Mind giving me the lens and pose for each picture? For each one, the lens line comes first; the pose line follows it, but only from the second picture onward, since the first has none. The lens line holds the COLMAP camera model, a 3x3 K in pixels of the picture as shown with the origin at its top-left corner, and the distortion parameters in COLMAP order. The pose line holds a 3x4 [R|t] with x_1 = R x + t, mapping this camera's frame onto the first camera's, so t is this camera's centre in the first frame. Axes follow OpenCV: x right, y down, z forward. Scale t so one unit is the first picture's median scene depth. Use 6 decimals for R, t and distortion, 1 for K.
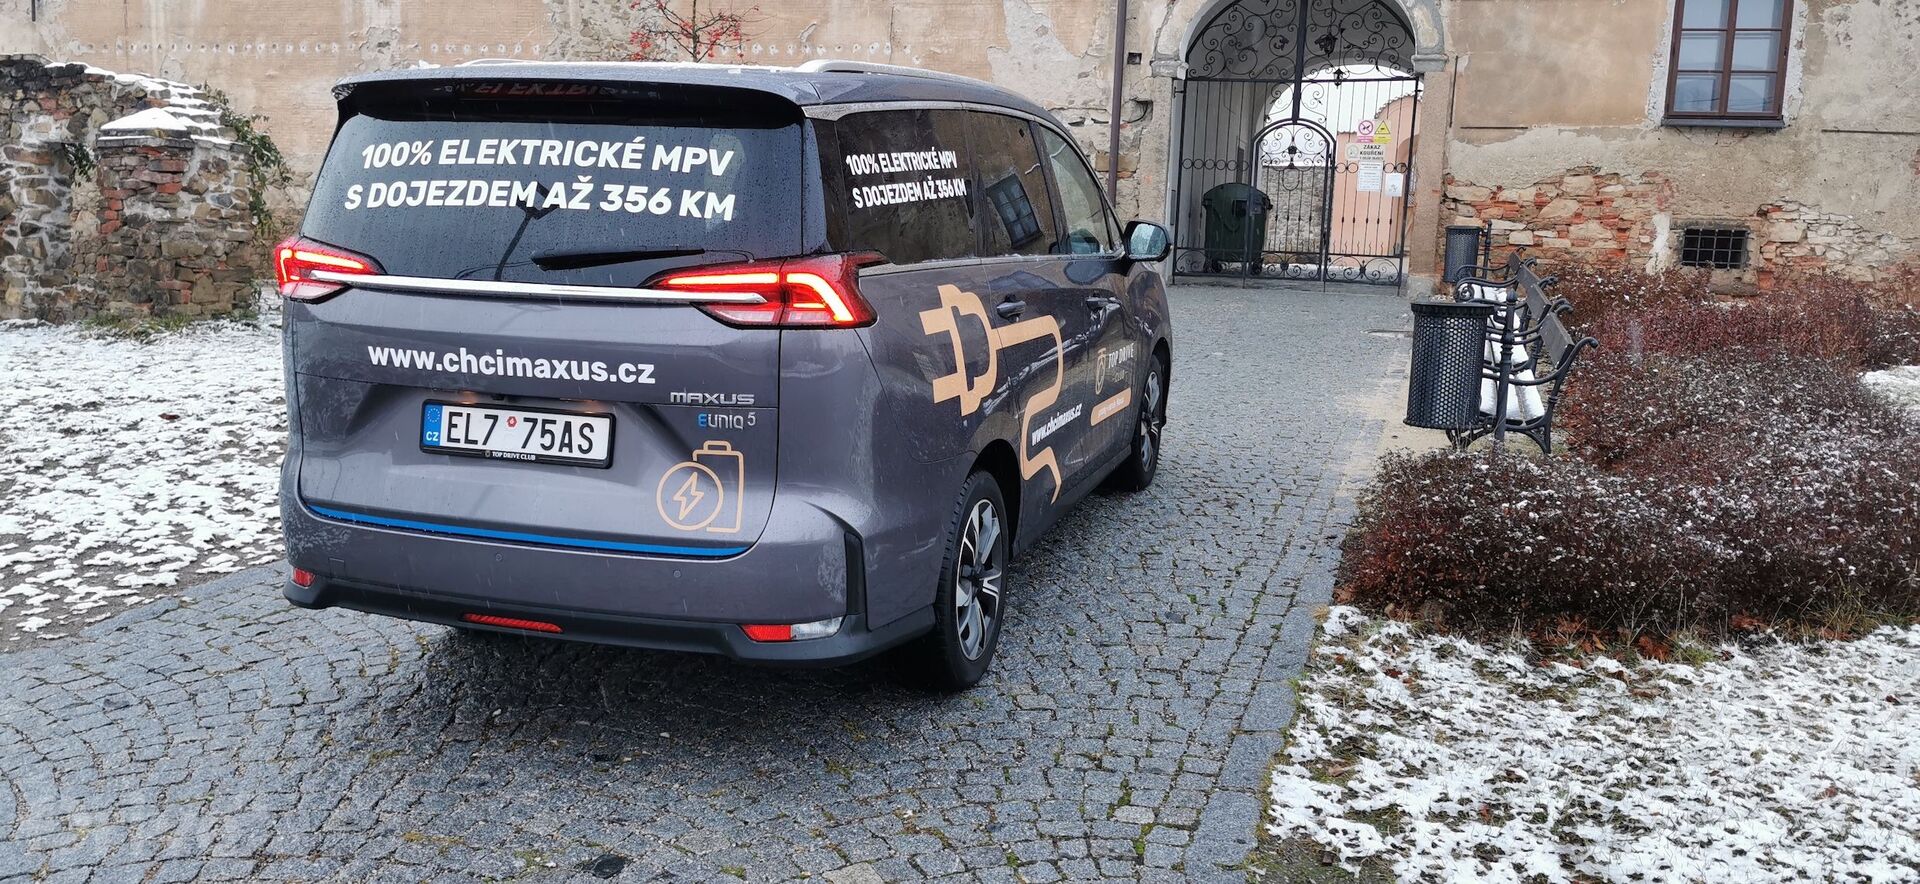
lens RADIAL K [[1477.2, 0, 960.3], [0, 1477.2, 443.7], [0, 0, 1]] dist [0.075636, -0.113519]
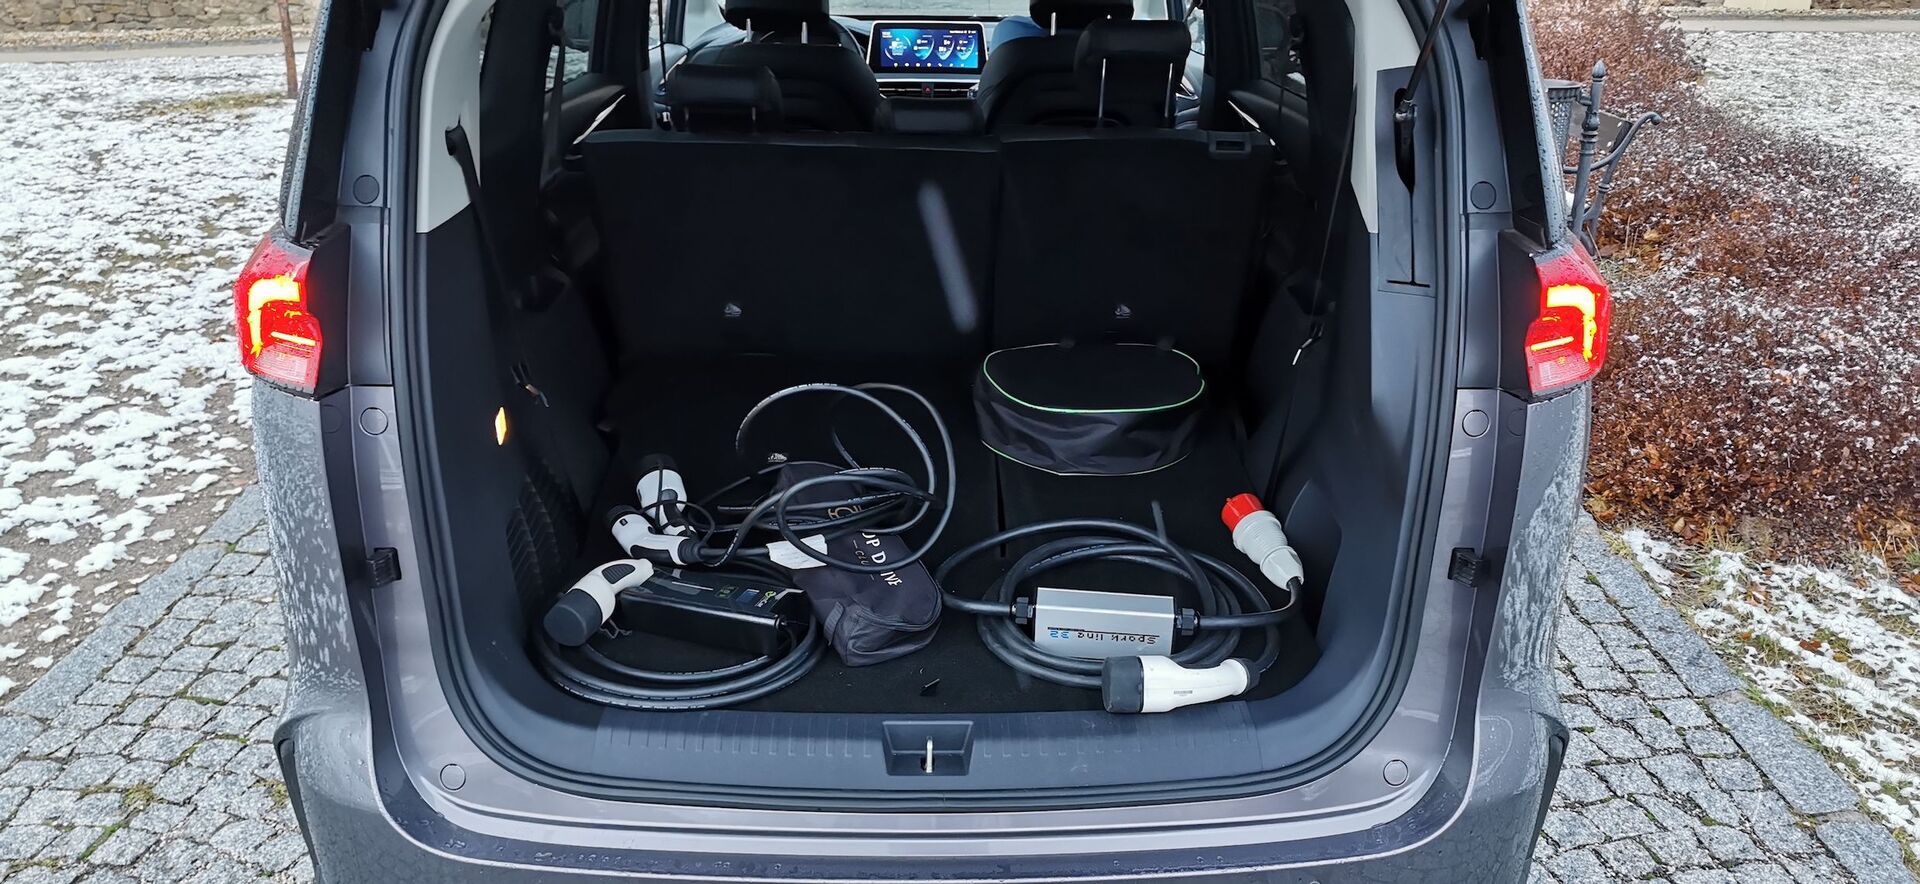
lens RADIAL K [[1500.5, 0, 963.5], [0, 1500.5, 440.2], [0, 0, 1]] dist [-0.002554, -0.003244]
pose [[0.945986, -0.127845, 0.297935, -0.118898], [0.067774, 0.976646, 0.203888, -0.047469], [-0.317043, -0.172682, 0.932558, 0.158478]]
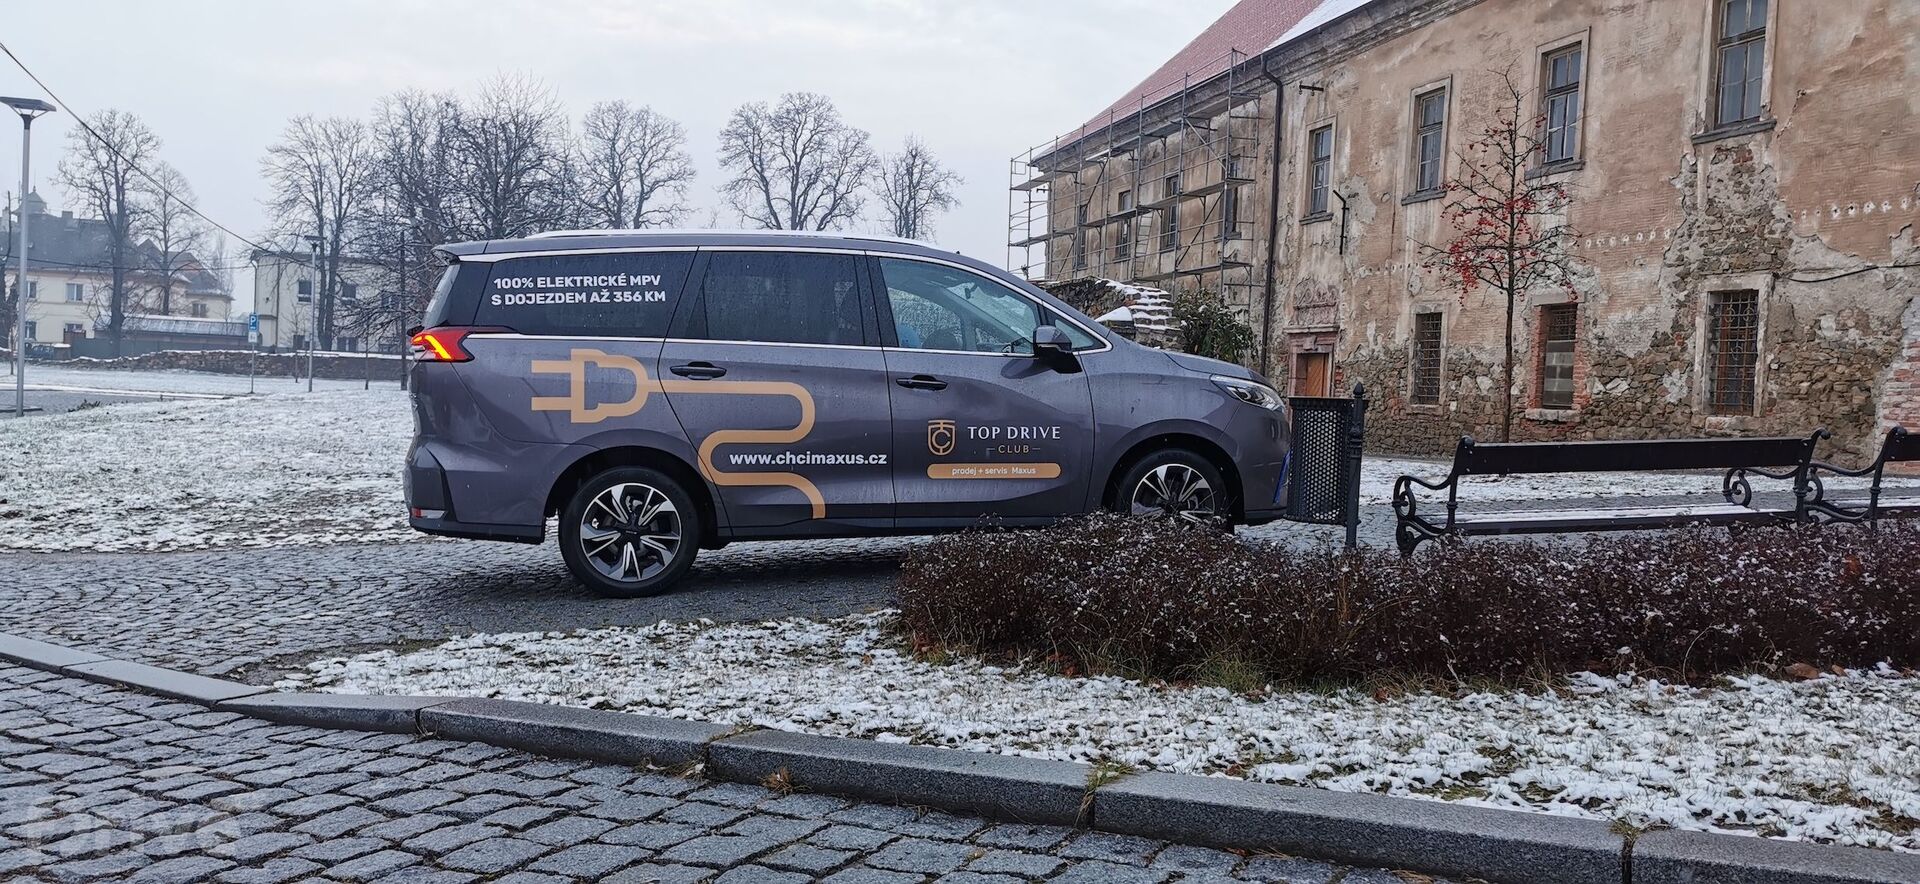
lens RADIAL K [[1471.6, 0, 960.0], [0, 1471.6, 442.0], [0, 0, 1]] dist [0.078716, -0.110706]
pose [[0.542707, 0.016533, -0.839759, 0.534175], [-0.137820, 0.988008, -0.069617, 0.019369], [0.828537, 0.153517, 0.538478, 0.139891]]
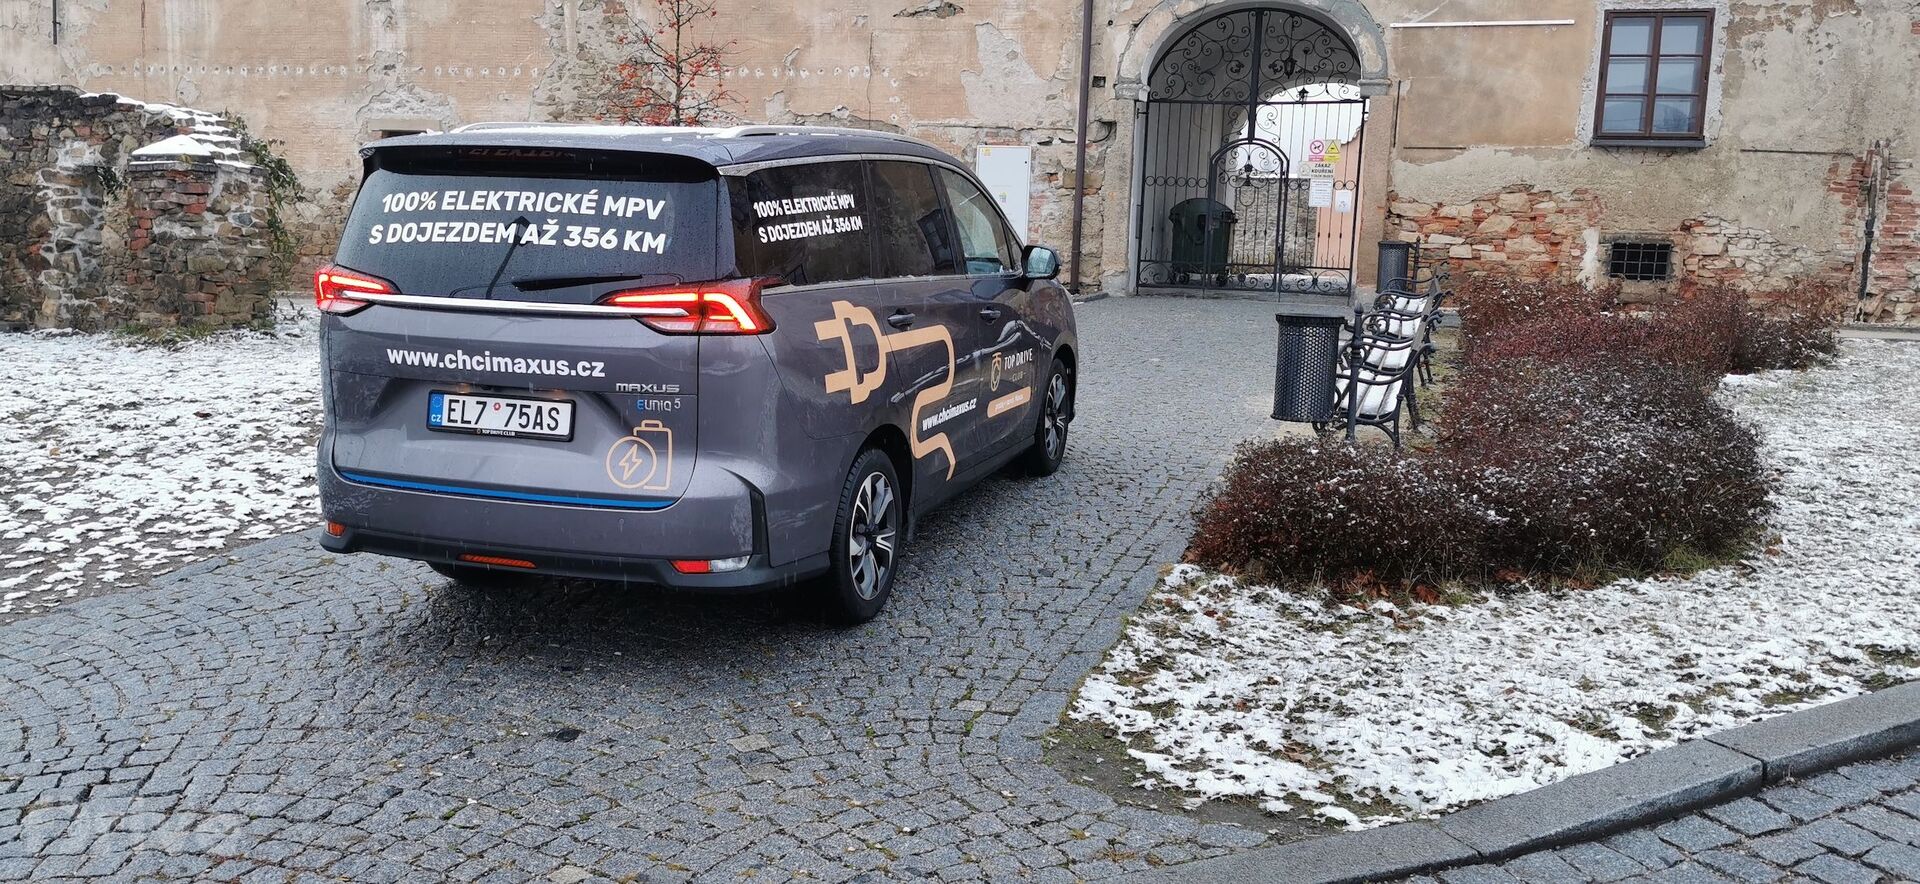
lens RADIAL K [[1477.2, 0, 960.3], [0, 1477.2, 443.7], [0, 0, 1]] dist [0.075636, -0.113519]
pose [[0.999999, -0.000558, -0.001624, 0.030367], [0.000548, 0.999982, -0.005944, 0.007262], [0.001627, 0.005943, 0.999981, -0.086335]]
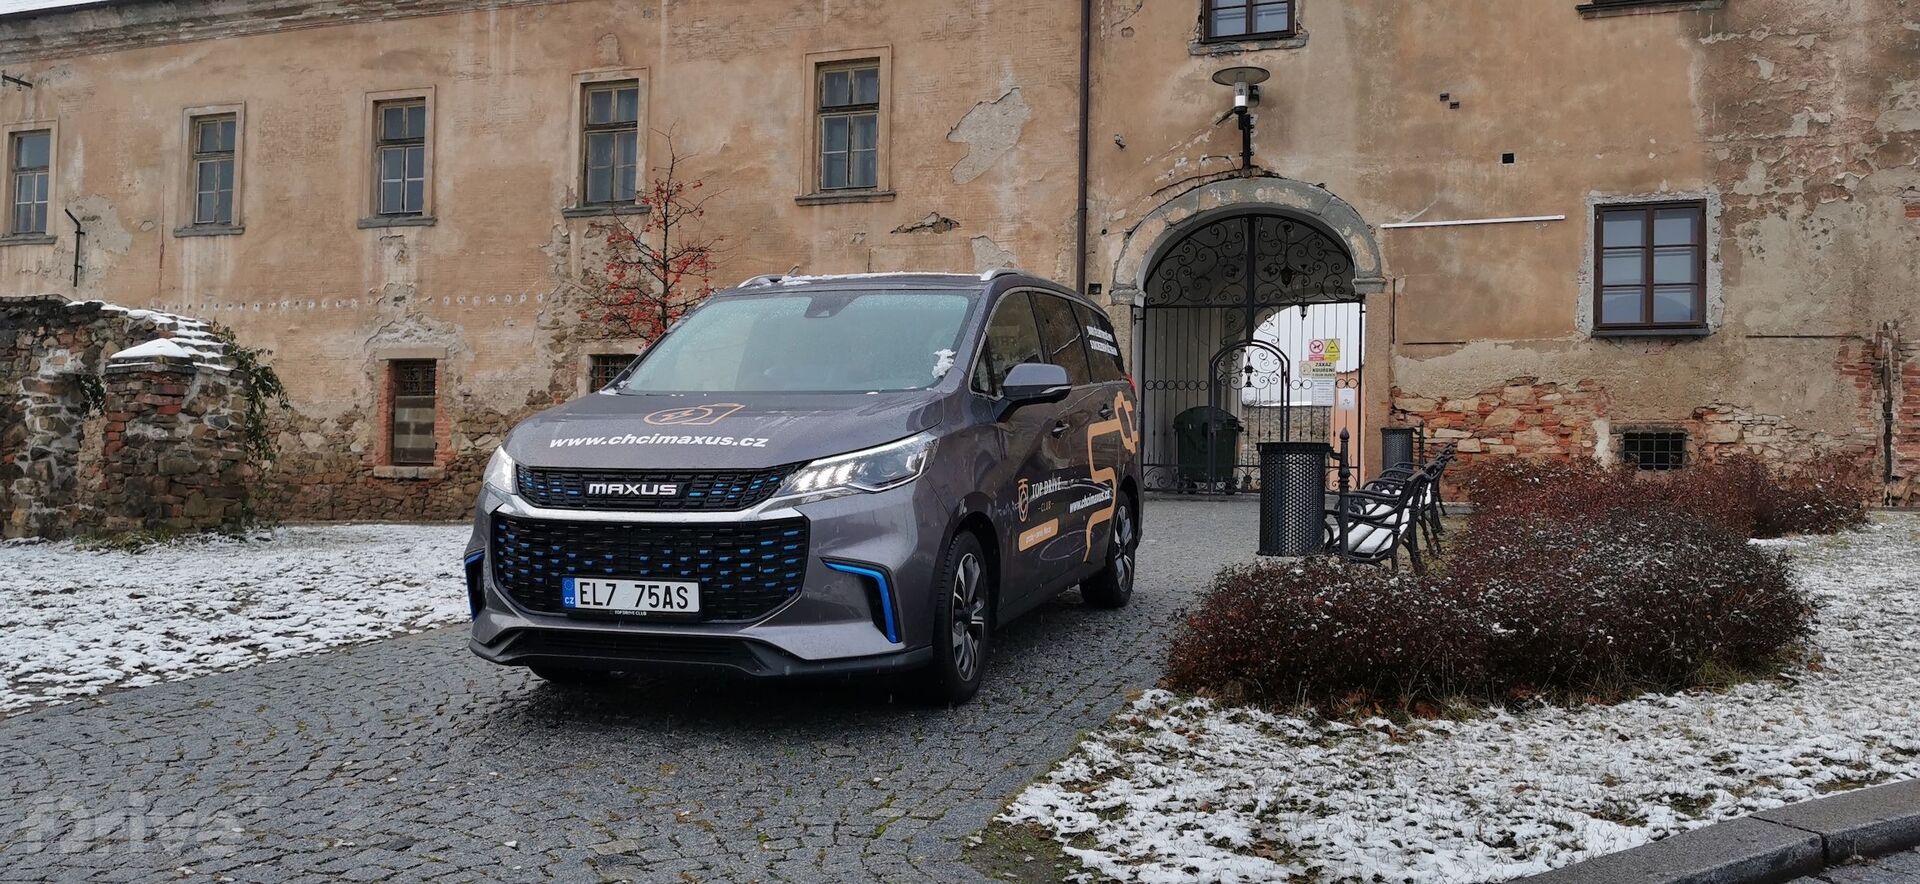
lens RADIAL K [[1477.2, 0, 960.3], [0, 1477.2, 443.7], [0, 0, 1]] dist [0.075636, -0.113519]
pose [[0.999640, -0.021560, -0.015968, 0.054176], [0.018490, 0.984877, -0.172264, 0.047004], [0.019440, 0.171906, 0.984921, -0.042171]]
